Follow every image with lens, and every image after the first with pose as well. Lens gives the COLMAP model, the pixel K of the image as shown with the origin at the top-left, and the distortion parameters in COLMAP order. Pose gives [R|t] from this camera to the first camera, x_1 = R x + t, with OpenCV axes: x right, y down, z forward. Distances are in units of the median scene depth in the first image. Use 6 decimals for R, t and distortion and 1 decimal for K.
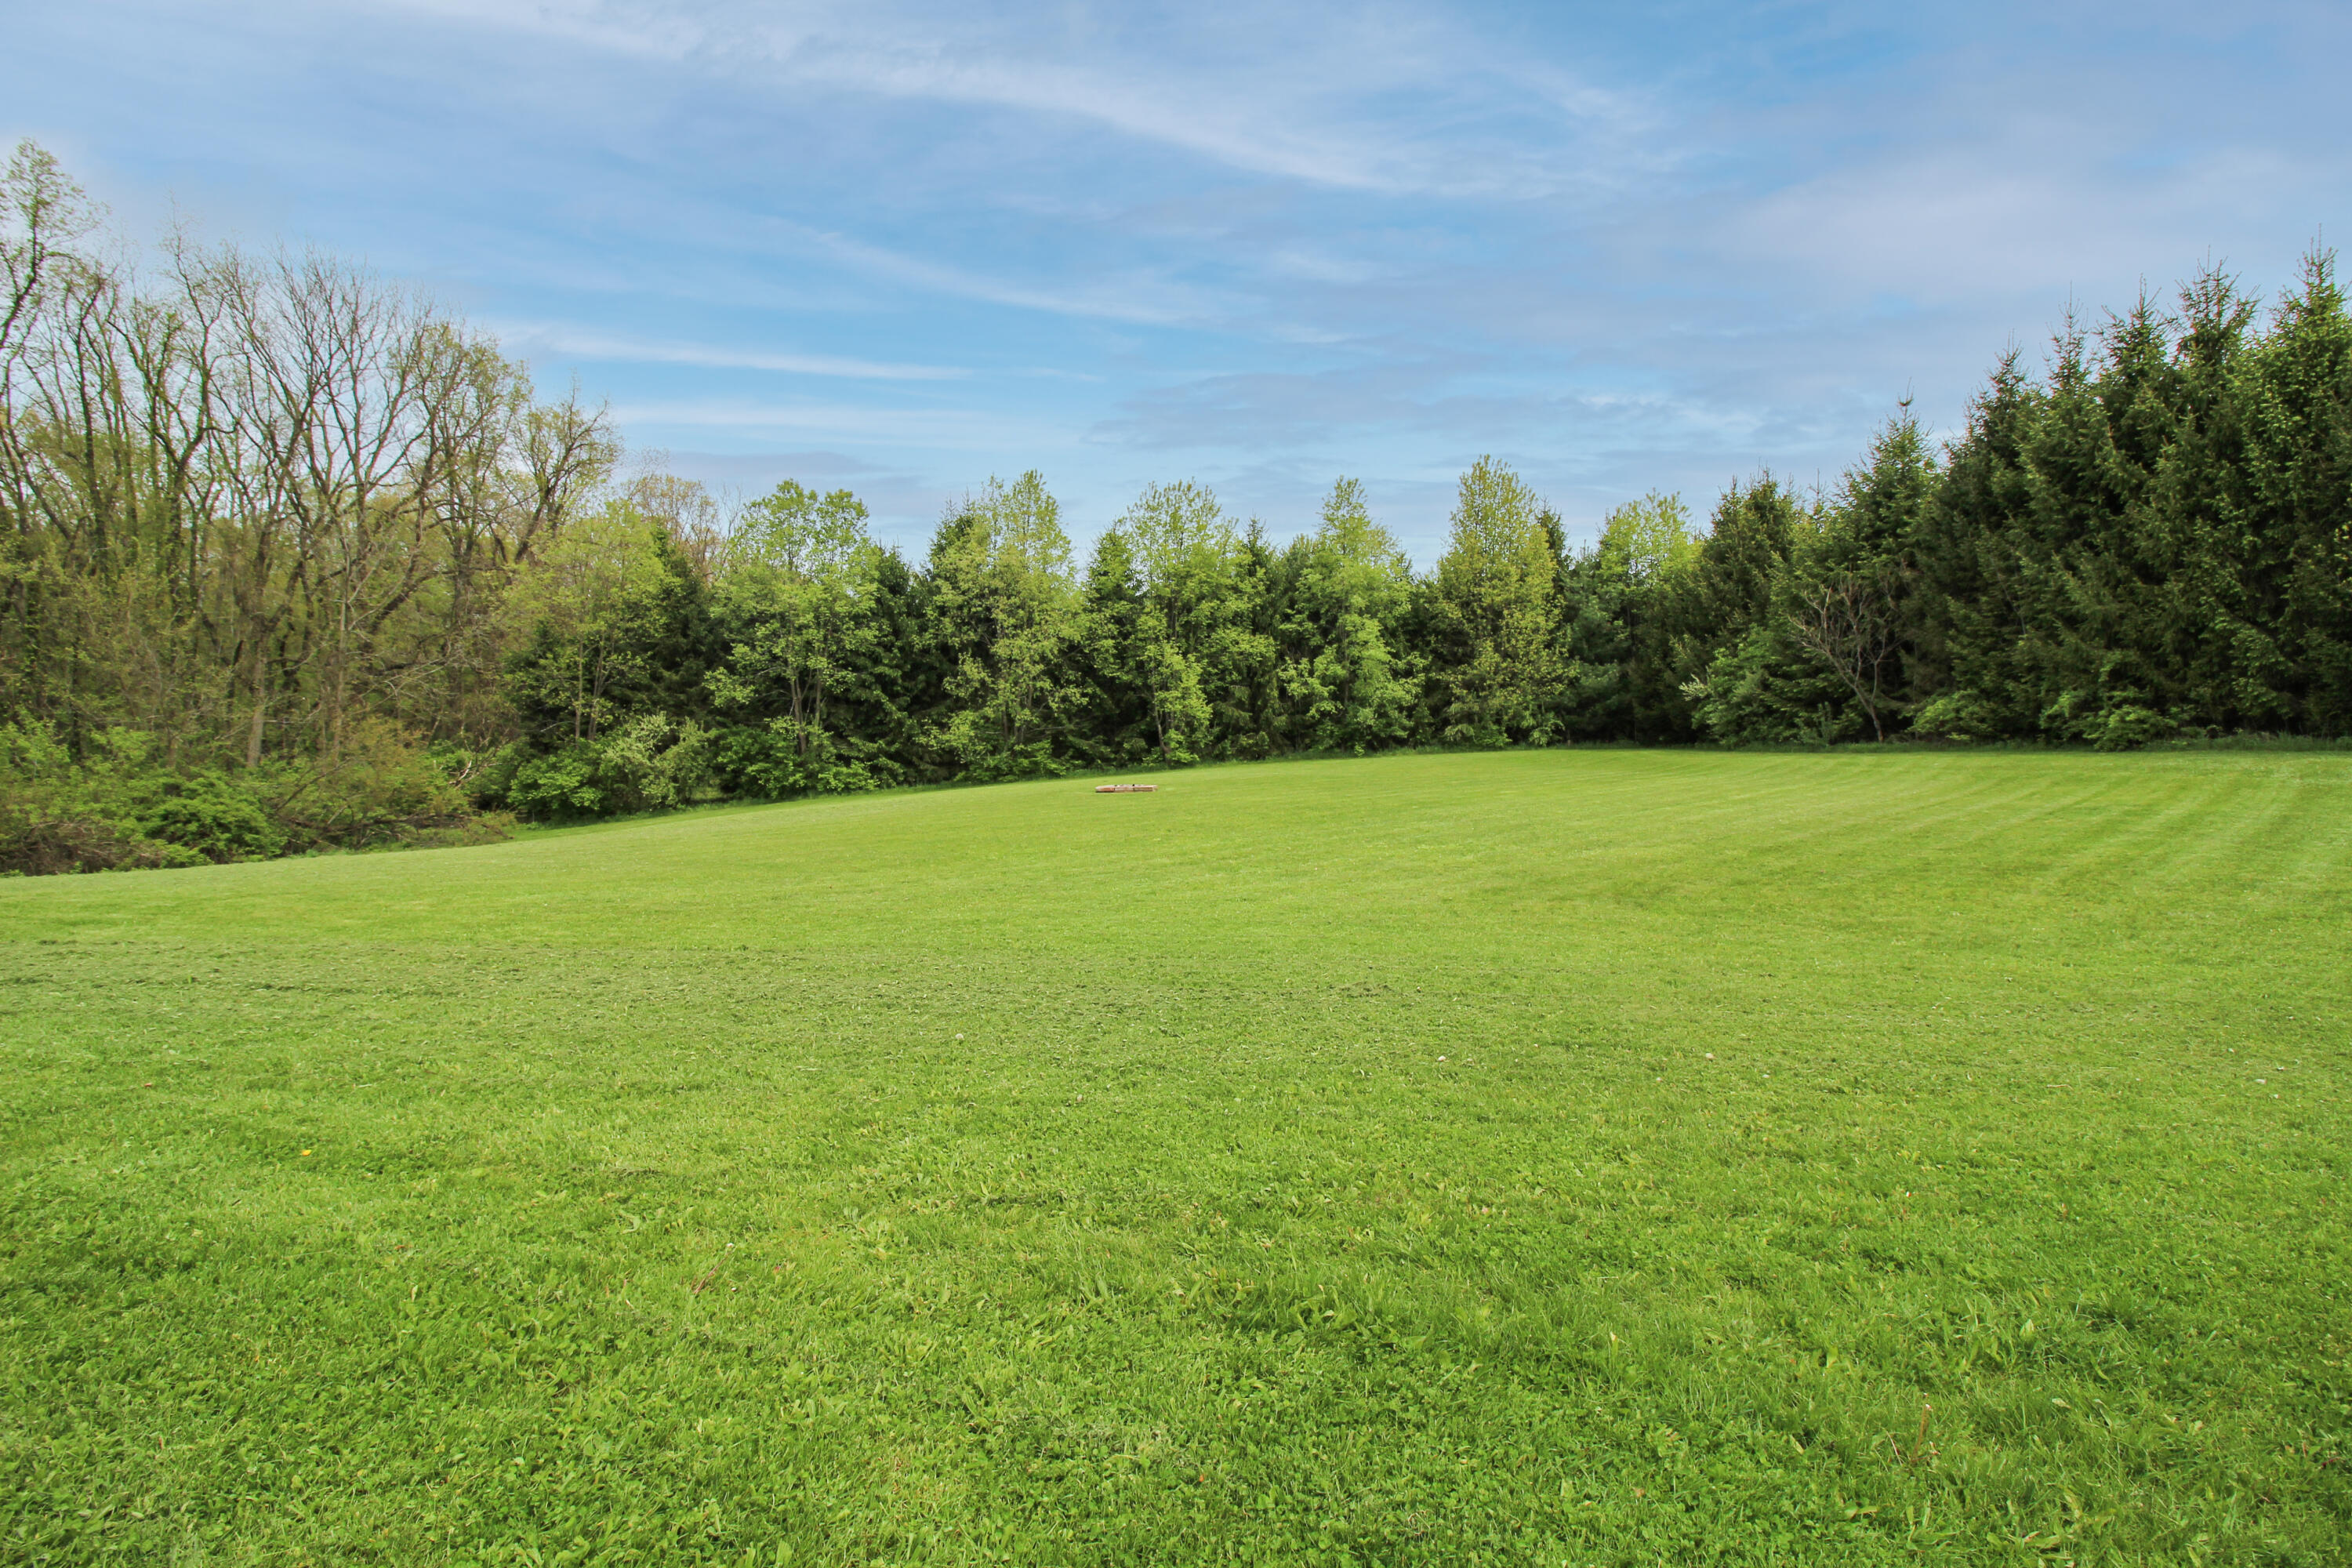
lens RADIAL K [[1082.8, 0, 1180.8], [0, 1082.8, 779.8], [0, 0, 1]] dist [0.000222, -0.013995]
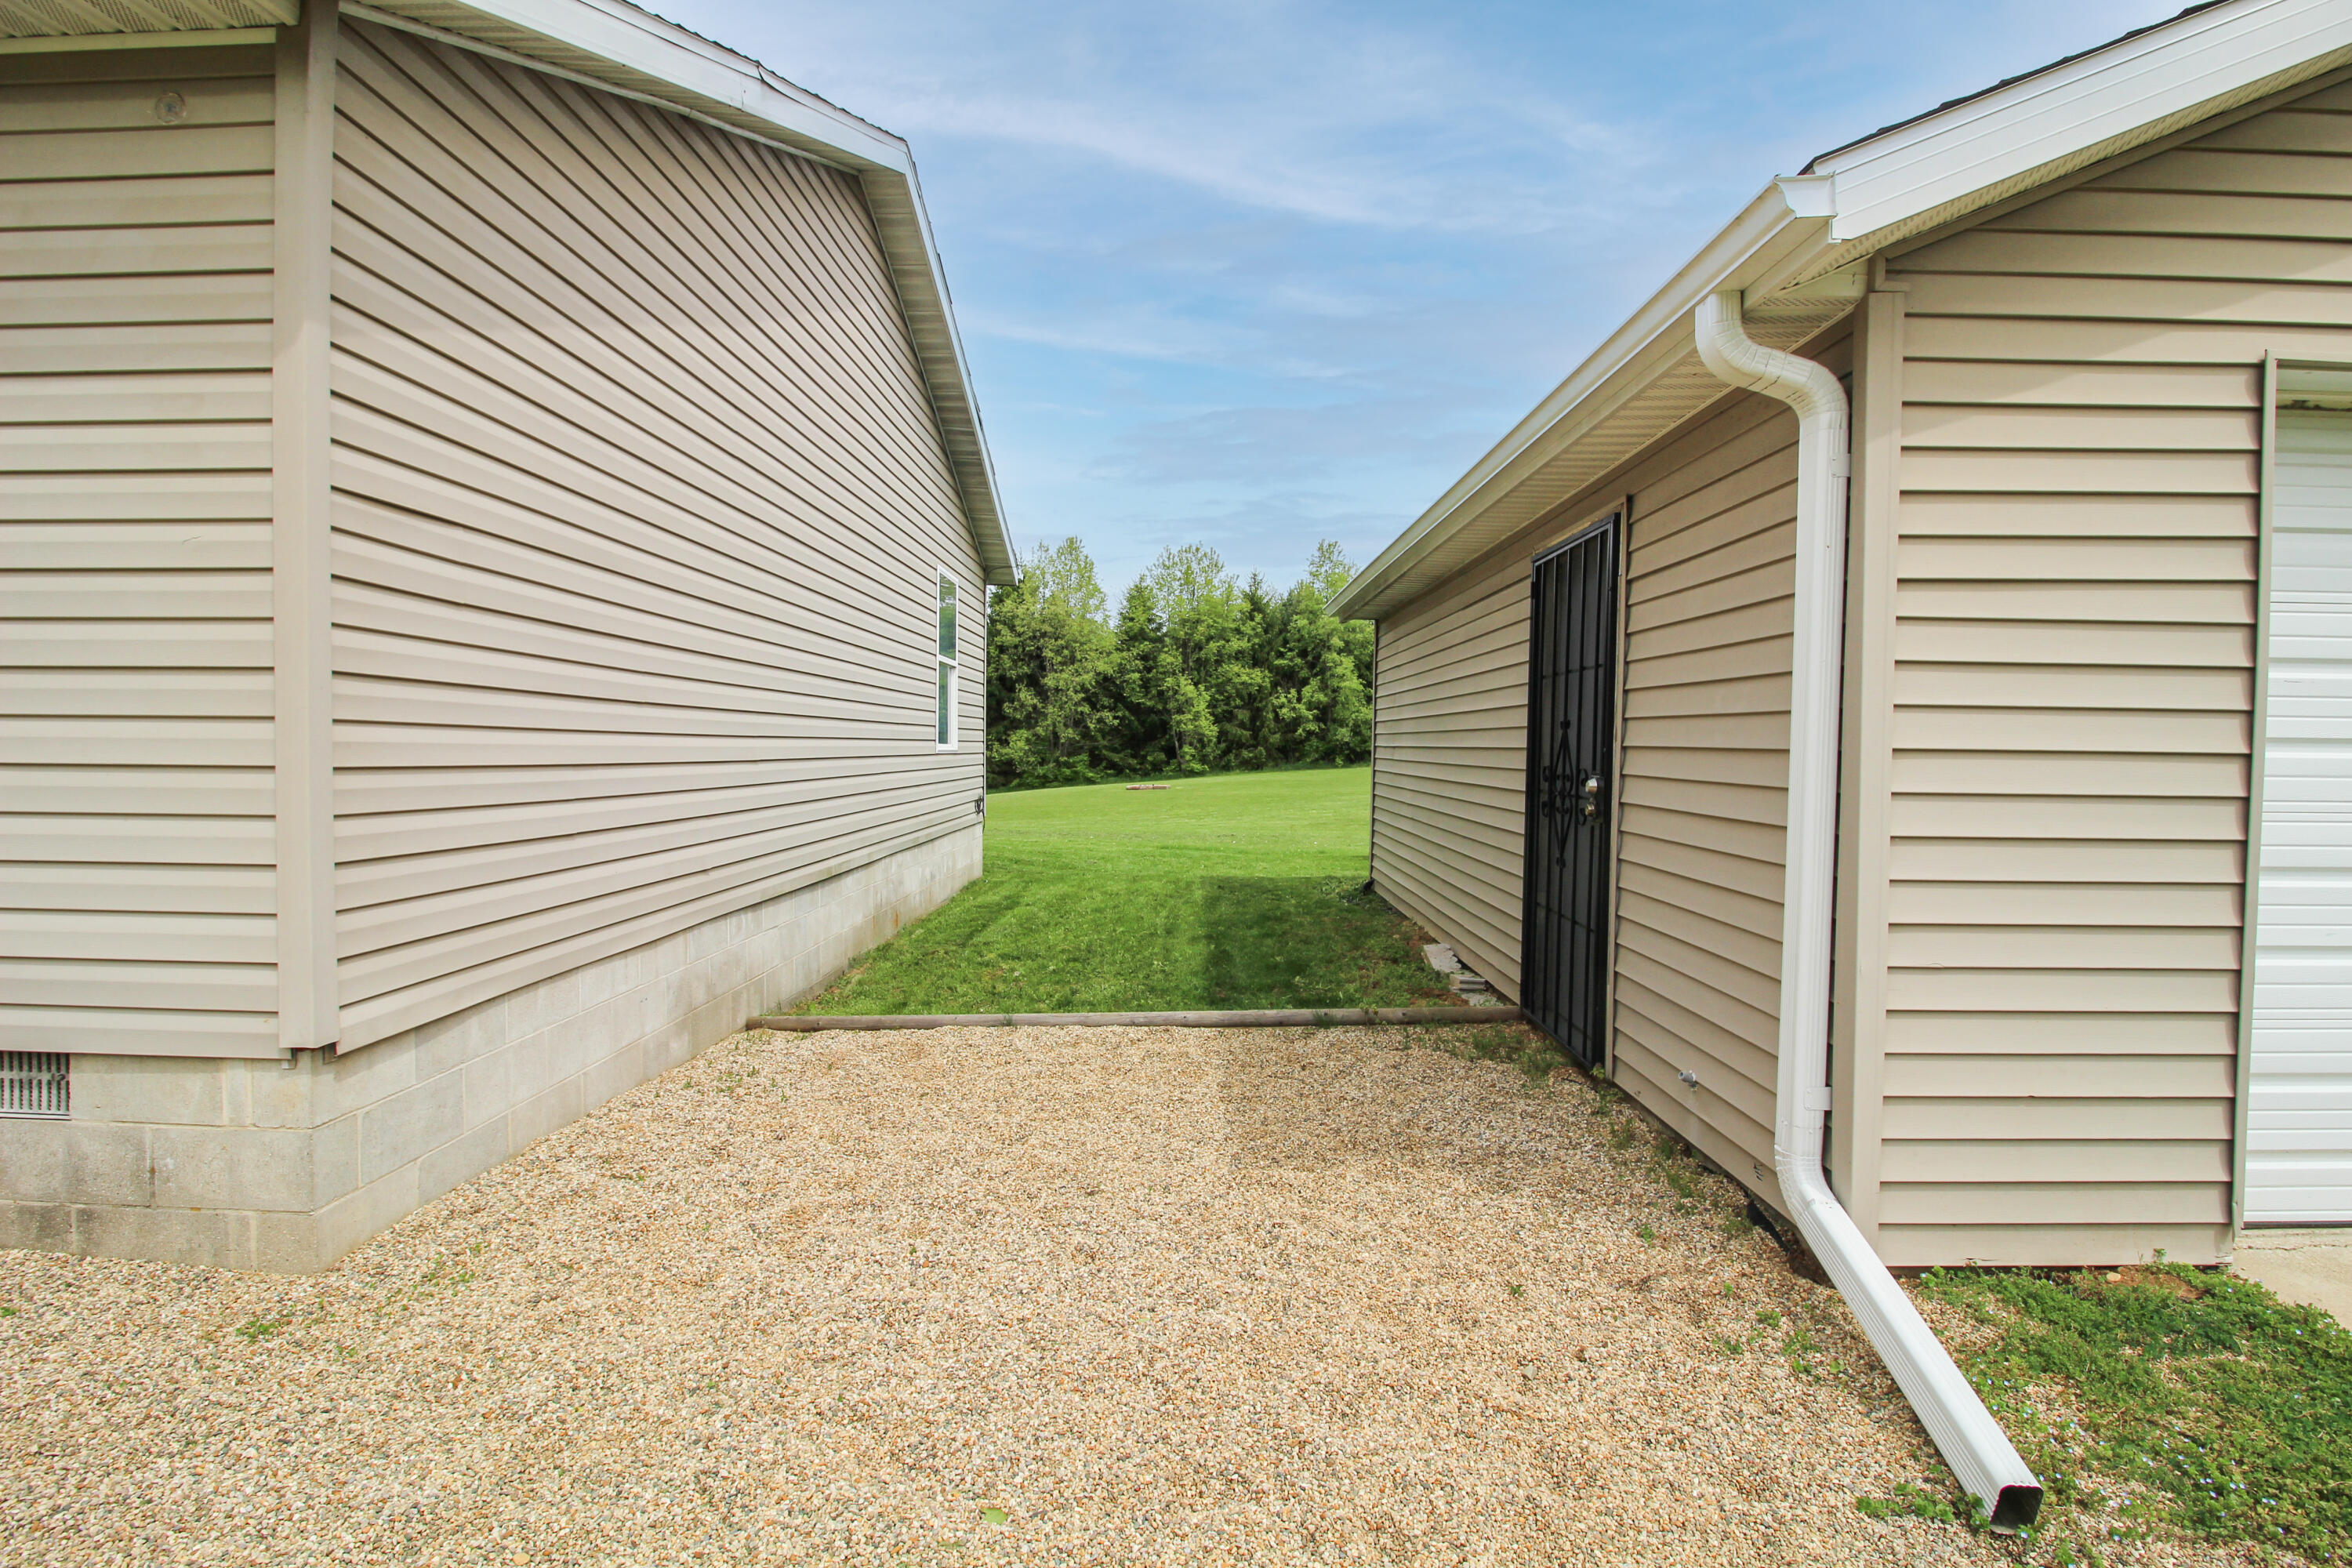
lens RADIAL K [[1089.9, 0, 1186.1], [0, 1089.9, 777.1], [0, 0, 1]] dist [0.001321, -0.015546]
pose [[0.999807, 0.002152, -0.019504, 0.015933], [-0.002480, 0.999855, -0.016820, 0.010986], [0.019465, 0.016865, 0.999668, -0.243398]]
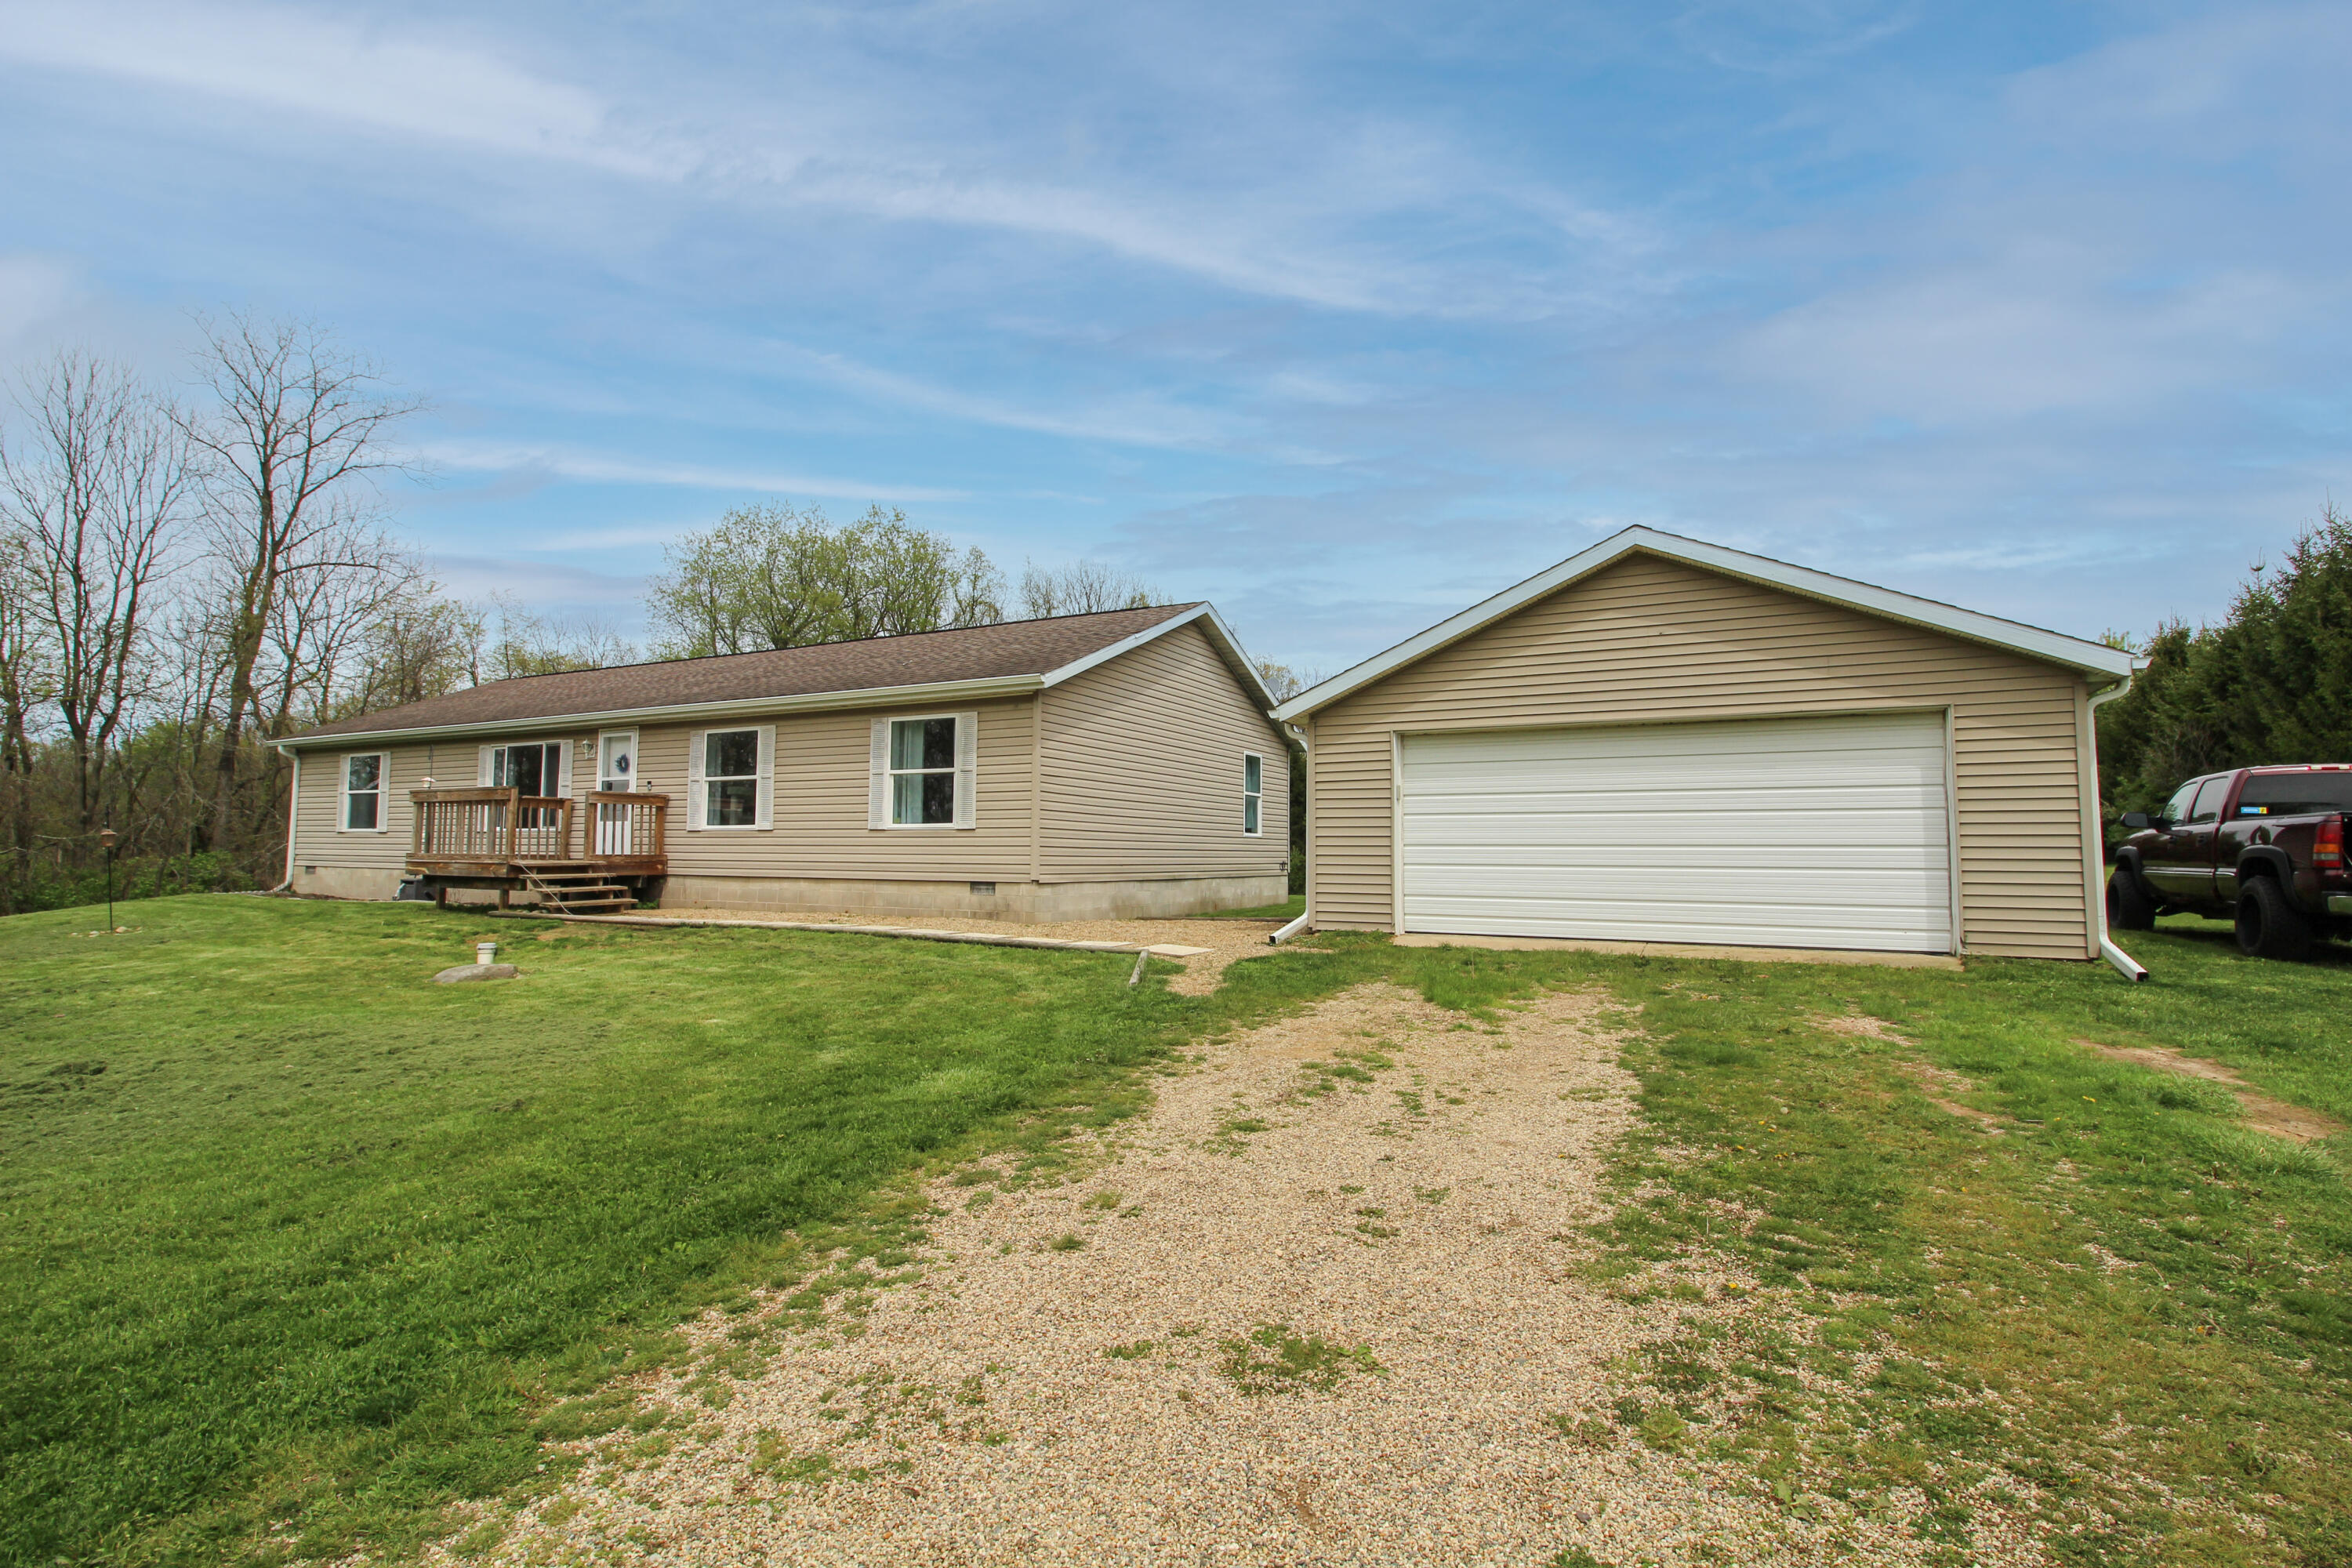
lens RADIAL K [[1089.9, 0, 1186.1], [0, 1089.9, 777.1], [0, 0, 1]] dist [0.001321, -0.015546]
pose [[0.881345, -0.039197, -0.470844, 0.130530], [-0.018283, 0.992977, -0.116886, 0.027572], [0.472119, 0.111625, 0.874439, -0.406104]]
